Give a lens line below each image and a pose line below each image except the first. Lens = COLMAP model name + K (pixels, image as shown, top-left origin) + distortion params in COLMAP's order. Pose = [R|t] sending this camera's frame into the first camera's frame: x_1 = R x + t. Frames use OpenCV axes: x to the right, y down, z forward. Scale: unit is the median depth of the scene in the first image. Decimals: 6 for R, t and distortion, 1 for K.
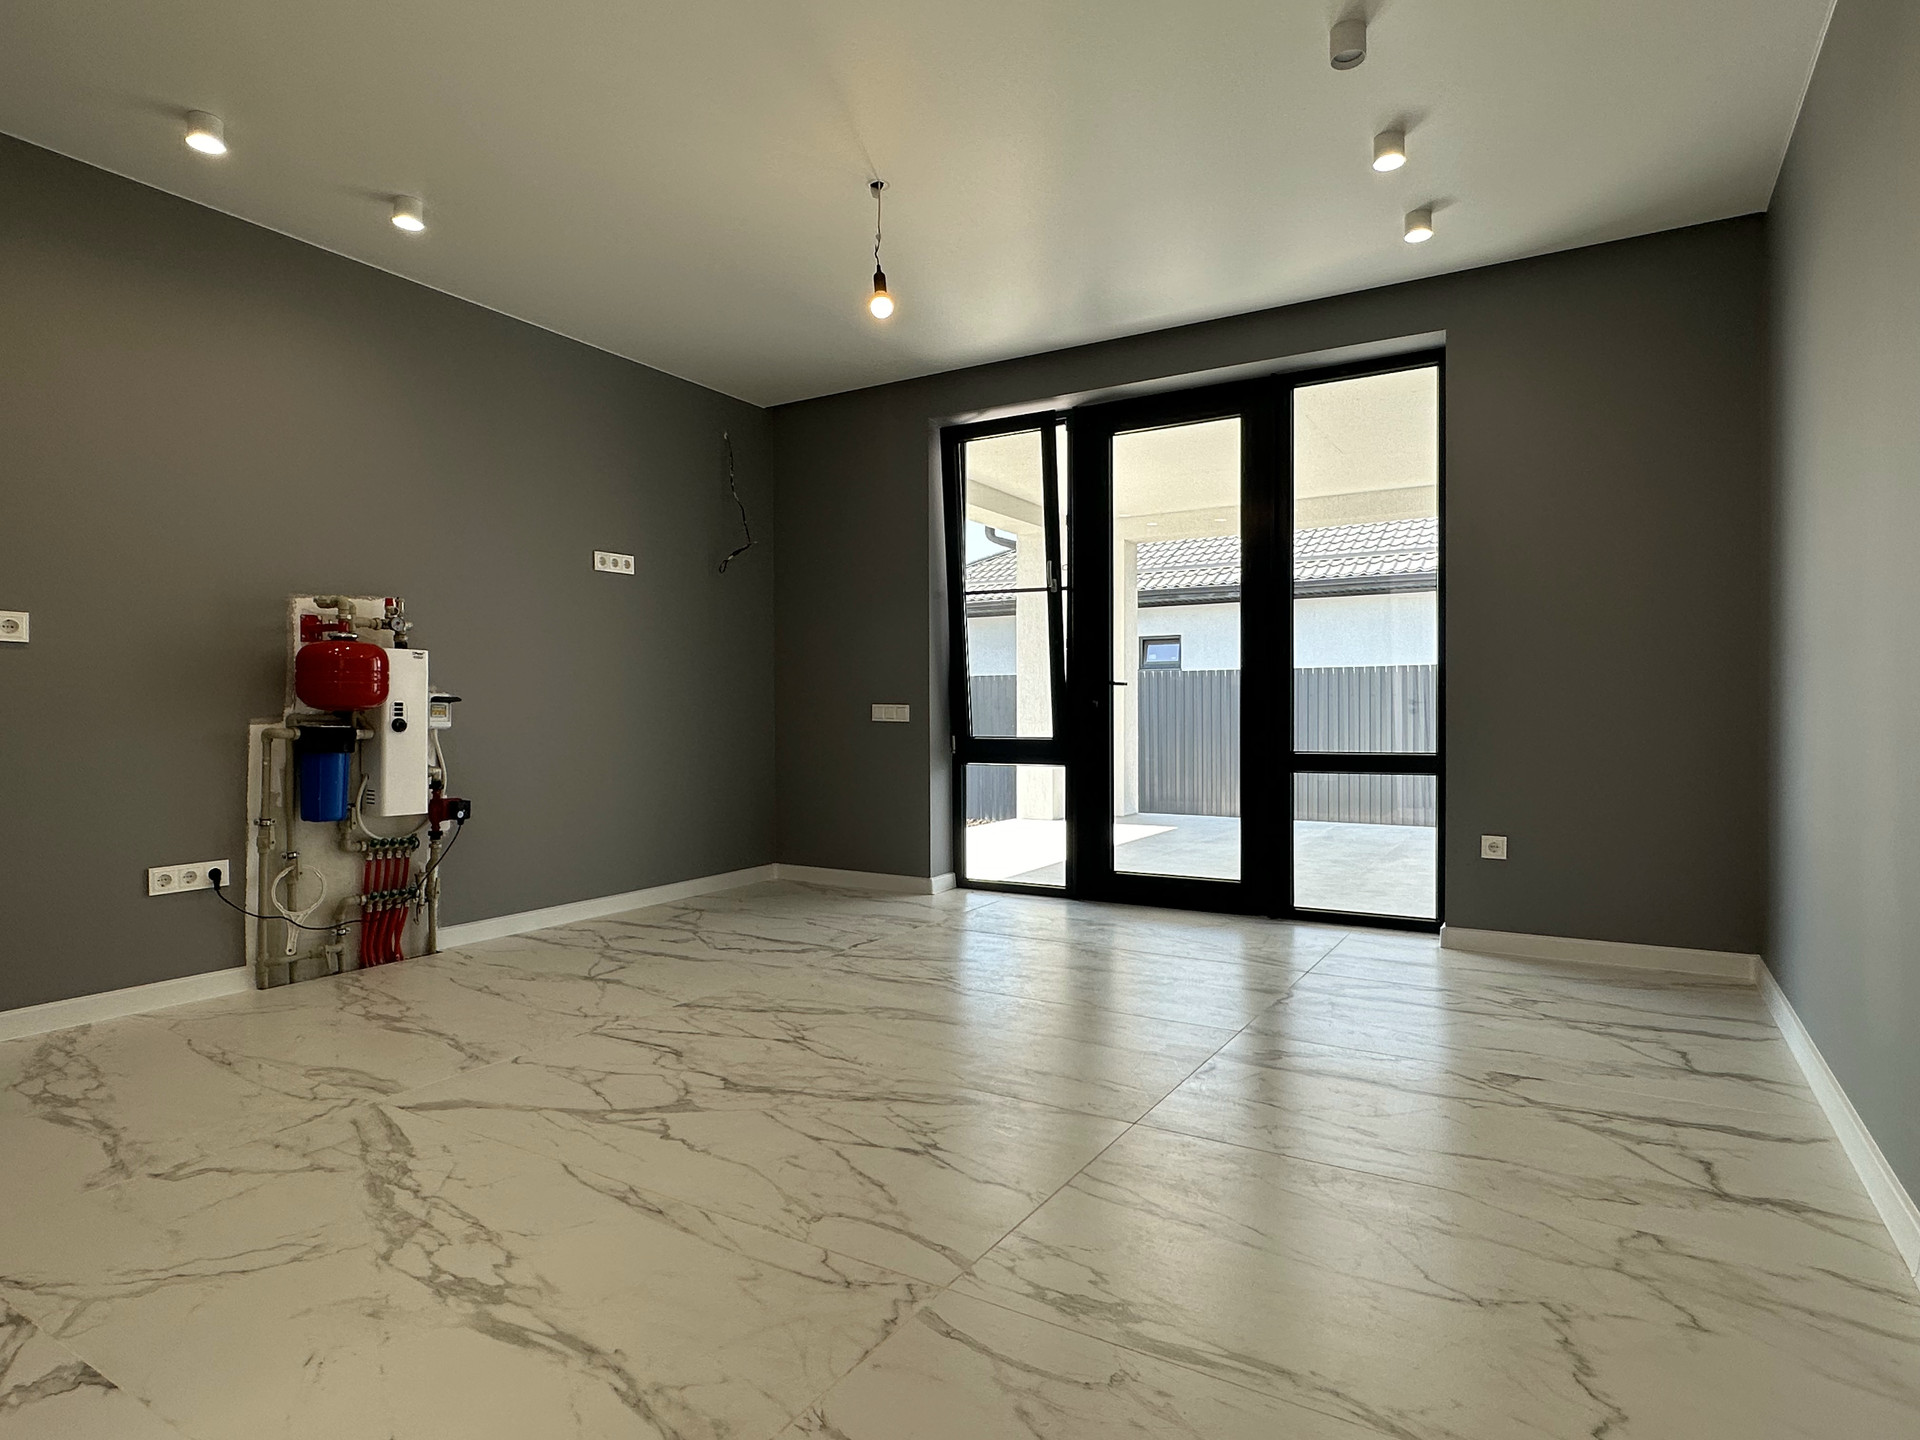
lens RADIAL K [[1079.7, 0, 953.6], [0, 1079.7, 717.9], [0, 0, 1]] dist [-0.004401, 0.000292]
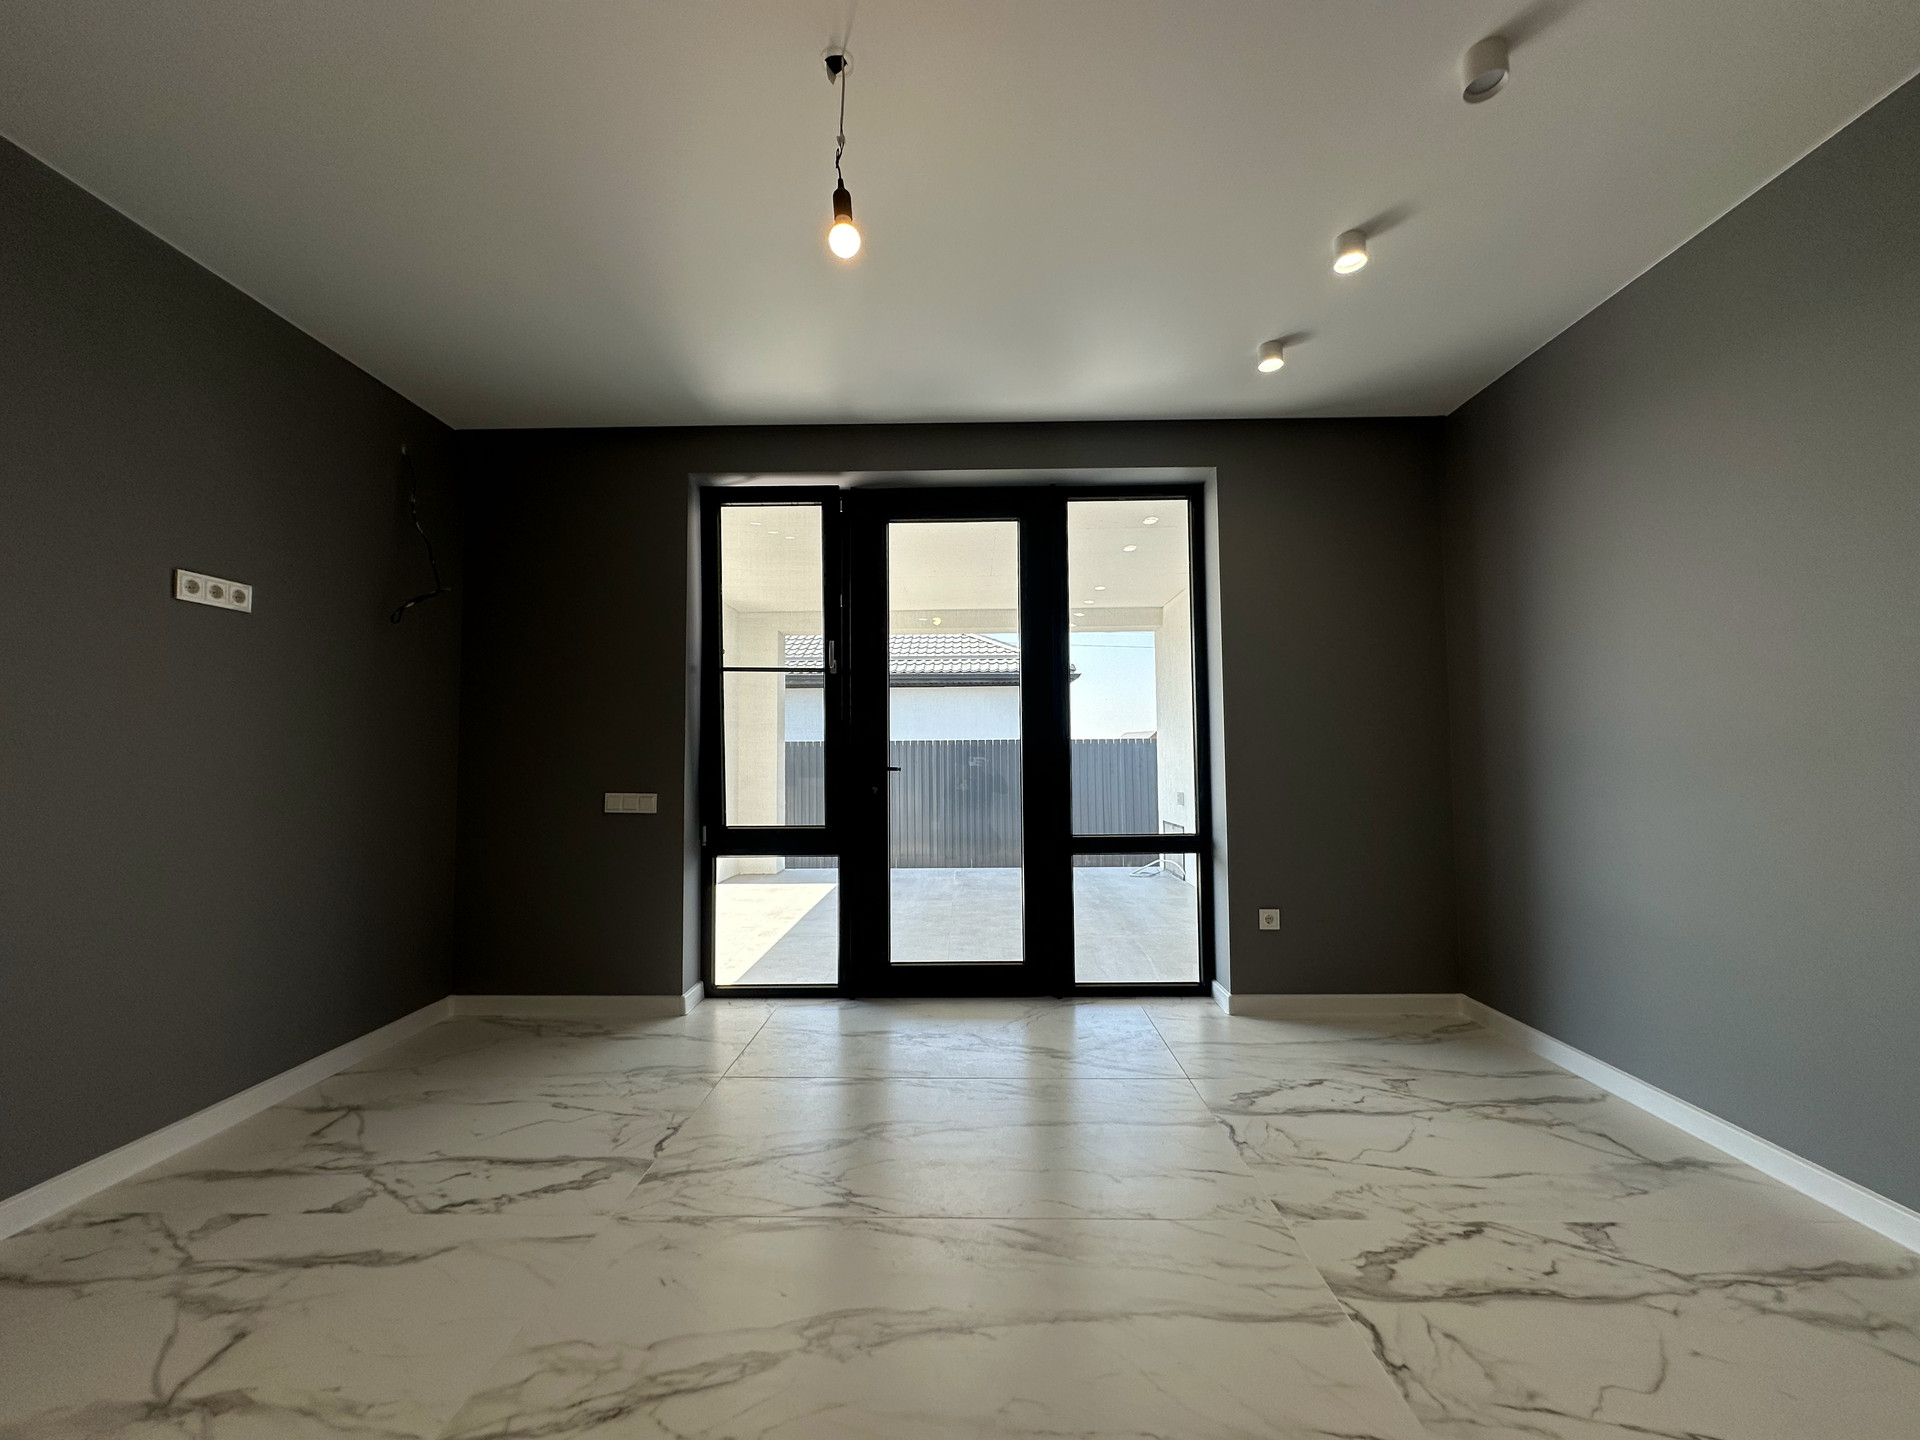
lens RADIAL K [[768.2, 0, 964.3], [0, 768.2, 718.4], [0, 0, 1]] dist [0.000563, -0.000892]
pose [[0.862029, 0.025549, 0.506215, -0.188094], [0.007492, 0.997977, -0.063127, -0.041779], [-0.506804, 0.058209, 0.860094, 0.451909]]
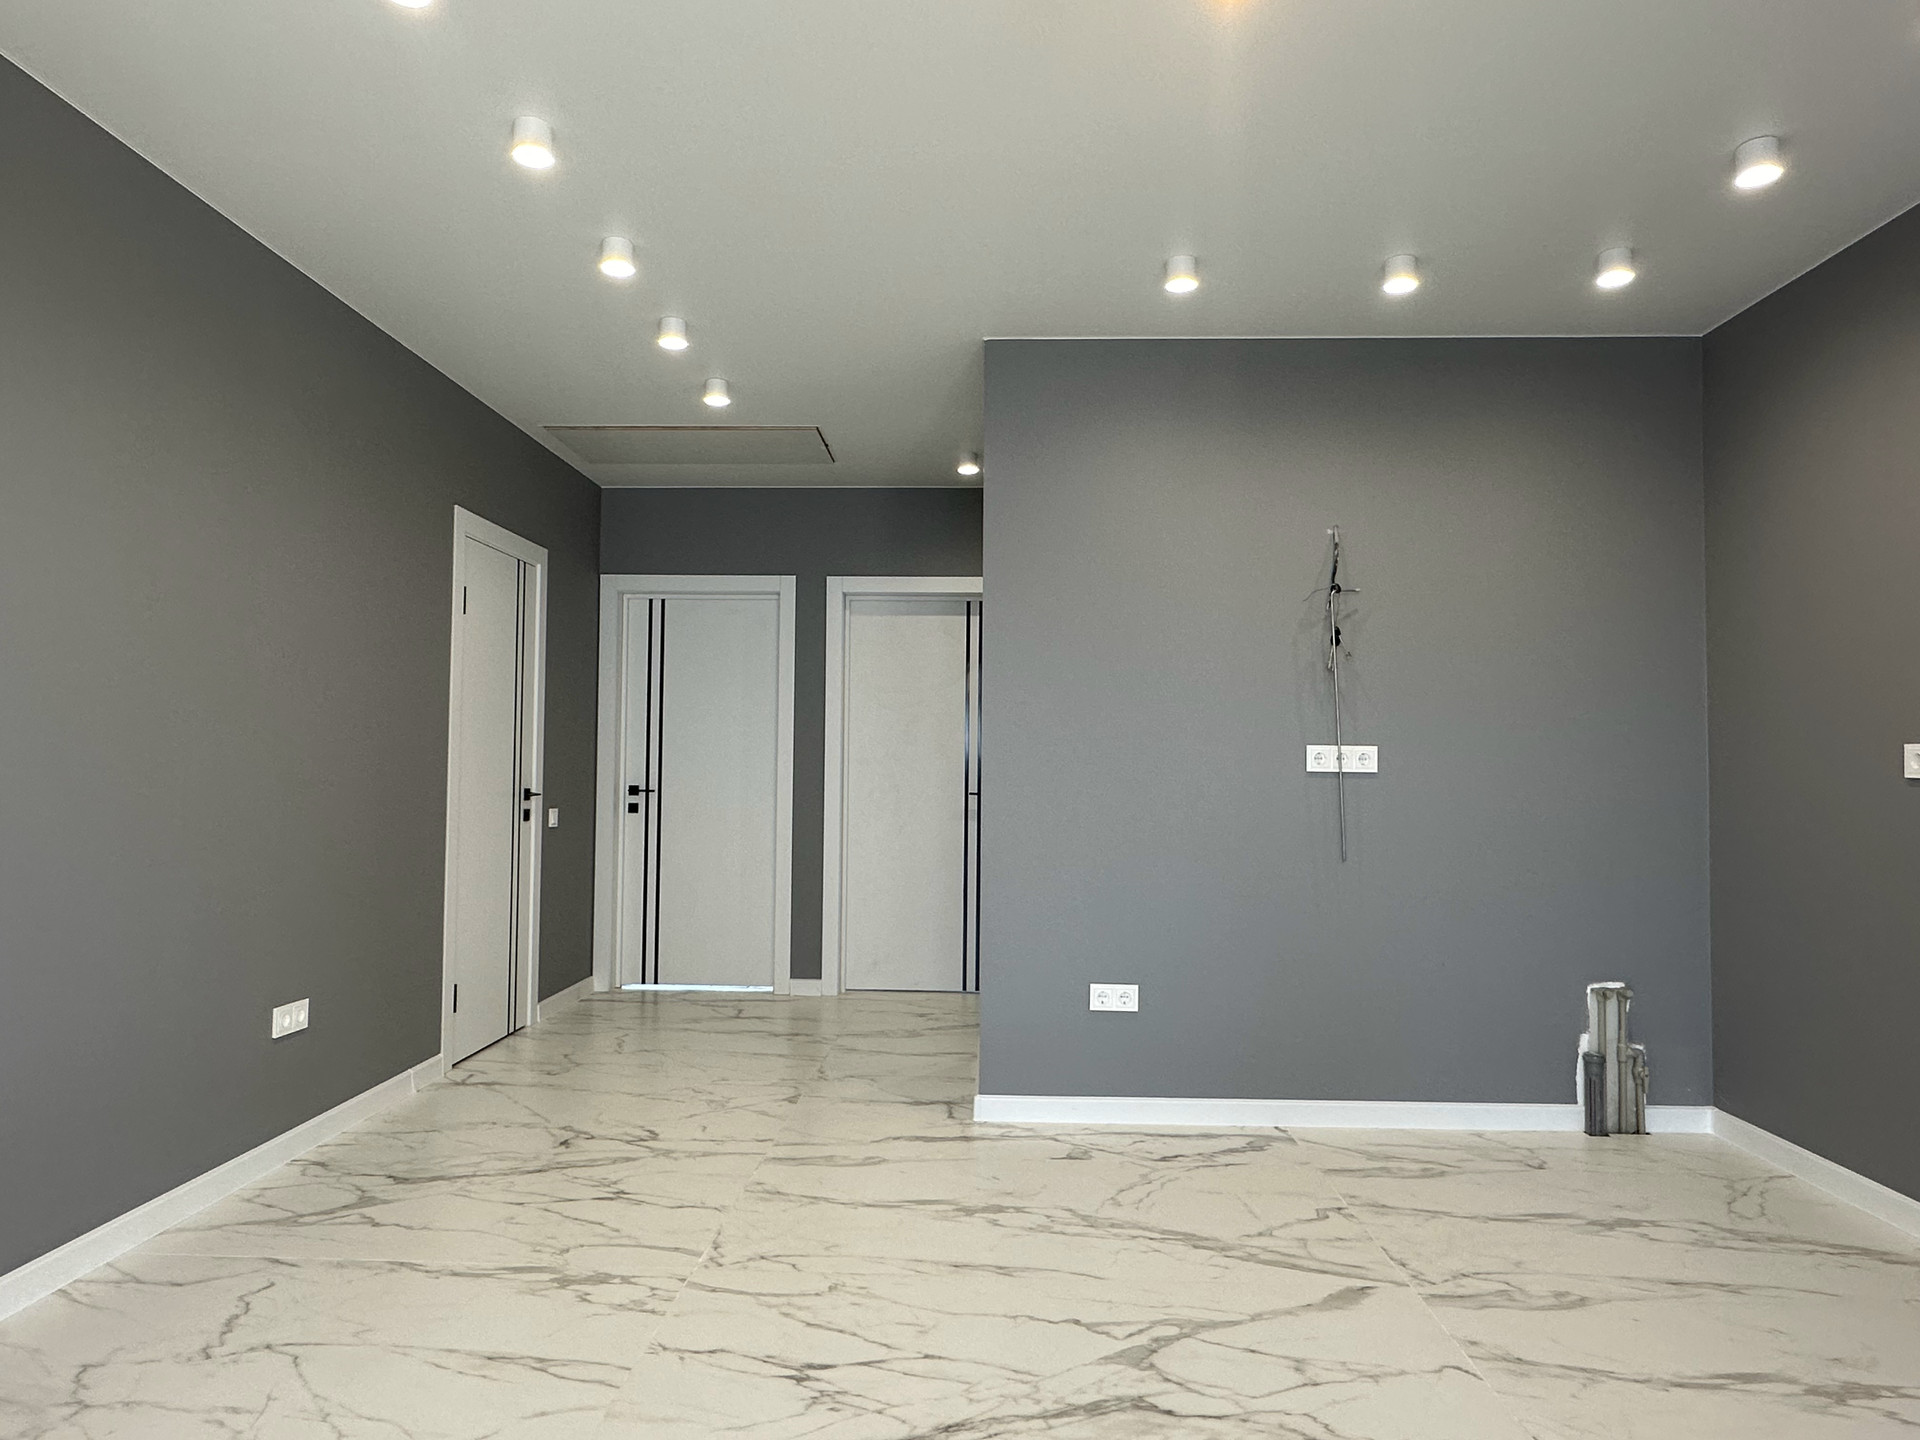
lens RADIAL K [[1171.6, 0, 951.0], [0, 1171.6, 723.7], [0, 0, 1]] dist [-0.000329, 0.000001]
pose [[-0.875690, -0.023011, -0.482324, 0.191474], [-0.008104, 0.999424, -0.032969, -0.057283], [0.482805, -0.024962, -0.875372, 1.062823]]
